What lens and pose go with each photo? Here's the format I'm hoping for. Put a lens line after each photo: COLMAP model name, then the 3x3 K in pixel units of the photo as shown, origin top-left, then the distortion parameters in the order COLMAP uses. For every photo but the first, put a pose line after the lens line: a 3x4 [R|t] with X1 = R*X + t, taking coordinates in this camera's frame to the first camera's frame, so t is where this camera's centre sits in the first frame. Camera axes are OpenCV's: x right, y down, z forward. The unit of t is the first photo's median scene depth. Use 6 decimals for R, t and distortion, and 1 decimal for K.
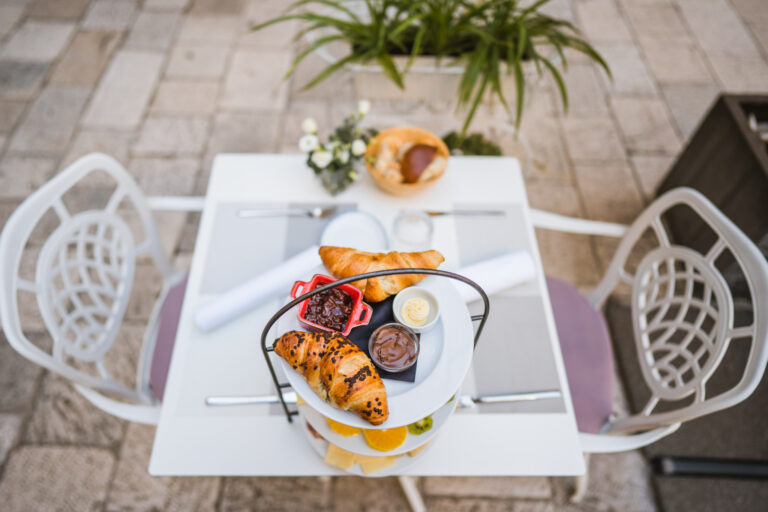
lens RADIAL K [[520.0, 0, 365.9], [0, 520.0, 230.5], [0, 0, 1]] dist [-0.013142, 0.028536]
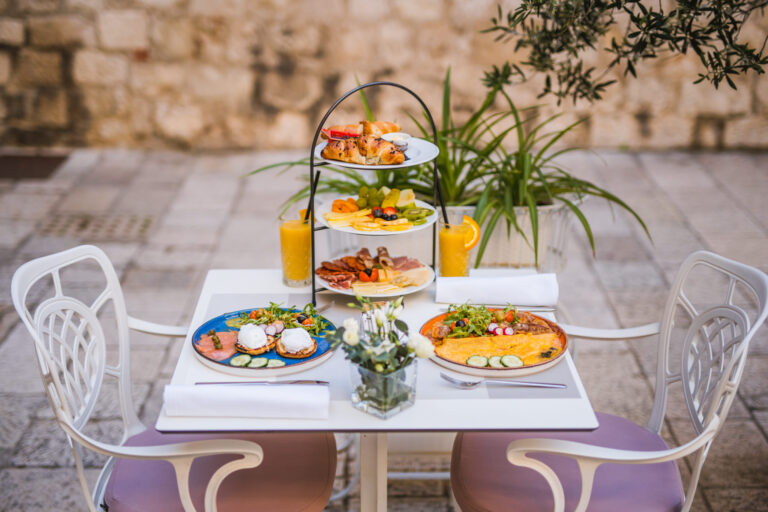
lens RADIAL K [[1055.3, 0, 378.0], [0, 1055.3, 260.2], [0, 0, 1]] dist [0.045219, 0.000000]
pose [[0.999695, -0.020982, 0.013054, -0.012049], [0.024698, 0.831197, -0.555429, 0.845827], [0.000804, 0.555582, 0.831462, -0.537948]]
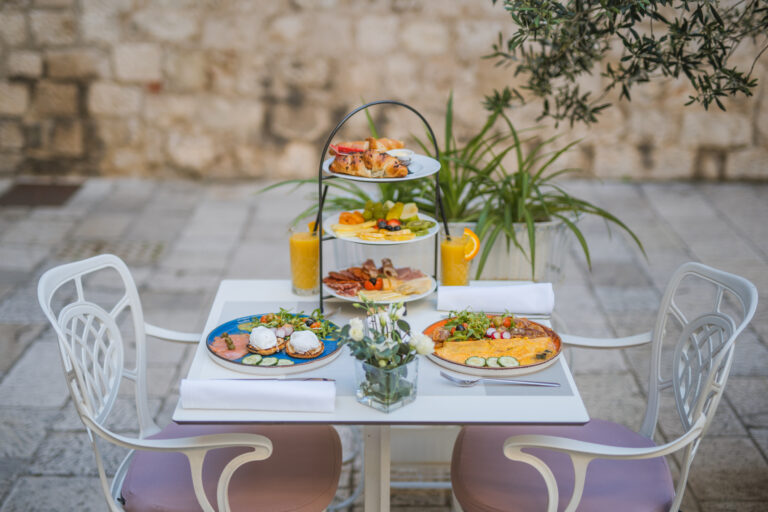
lens RADIAL K [[1055.3, 0, 367.3], [0, 1055.3, 258.3], [0, 0, 1]] dist [0.045219, 0.000000]
pose [[0.999870, -0.015877, -0.002903, -0.009987], [0.011168, 0.810407, -0.585760, 0.931708], [0.011653, 0.585652, 0.810479, -0.585233]]
